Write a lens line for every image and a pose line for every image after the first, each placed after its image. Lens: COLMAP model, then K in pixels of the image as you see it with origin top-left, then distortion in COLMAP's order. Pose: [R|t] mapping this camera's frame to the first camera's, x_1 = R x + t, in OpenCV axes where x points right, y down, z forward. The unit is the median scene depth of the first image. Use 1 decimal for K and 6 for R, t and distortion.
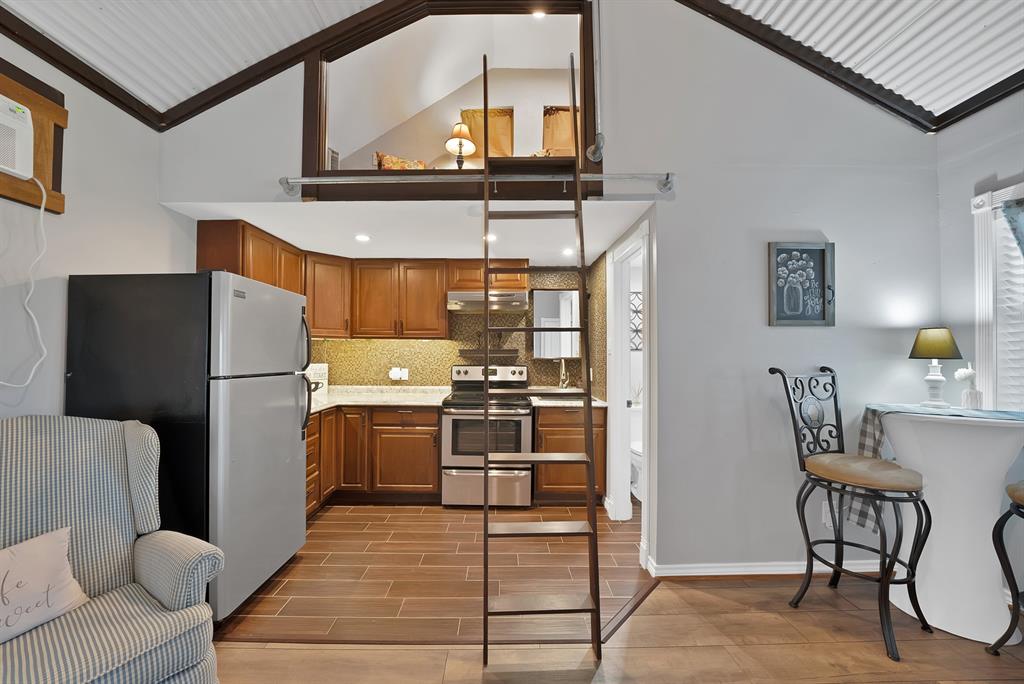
lens RADIAL K [[396.5, 0, 512.9], [0, 396.5, 350.9], [0, 0, 1]] dist [-0.023212, 0.000461]
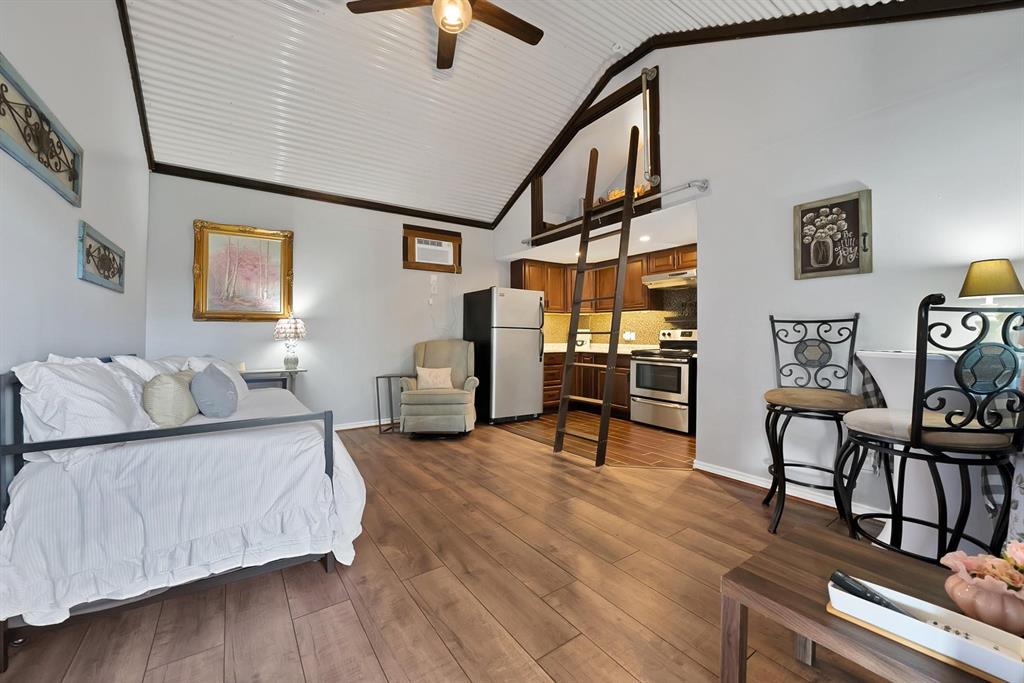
lens RADIAL K [[396.5, 0, 504.9], [0, 396.5, 337.6], [0, 0, 1]] dist [-0.023212, 0.000461]
pose [[0.571353, -0.000376, -0.820704, 0.766075], [0.007160, 0.999964, 0.004526, 0.065037], [0.820673, -0.008462, 0.571335, -0.241465]]
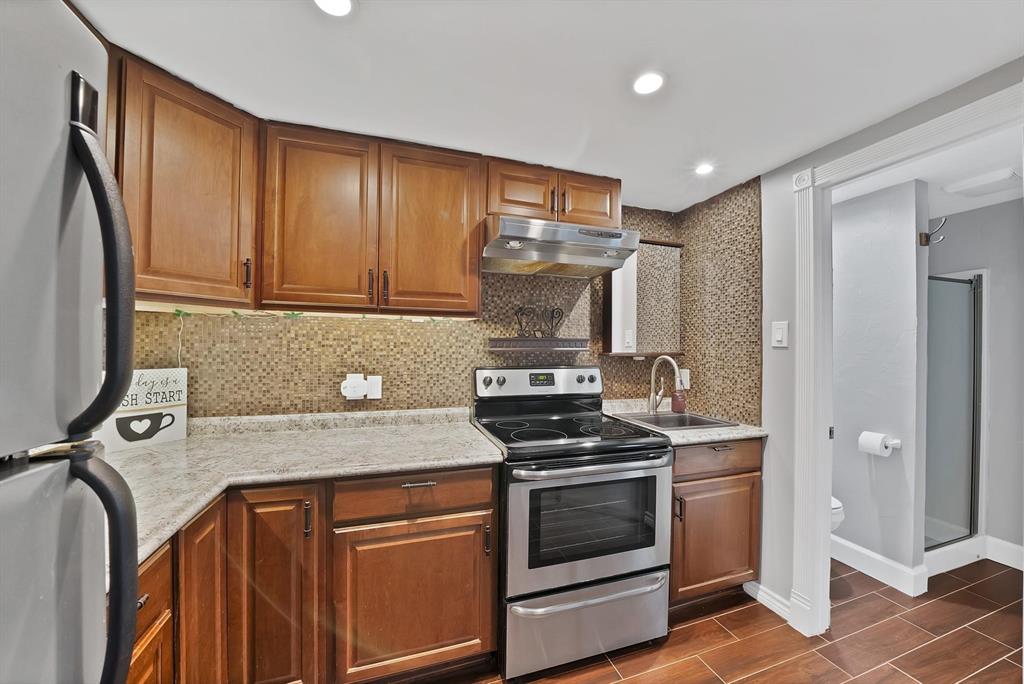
lens RADIAL K [[371.2, 0, 510.3], [0, 371.2, 347.9], [0, 0, 1]] dist [-0.024156, 0.002018]
pose [[0.948847, 0.002615, 0.315724, -0.311398], [-0.004888, 0.999968, 0.006408, 0.007356], [-0.315697, -0.007624, 0.948829, 0.613771]]
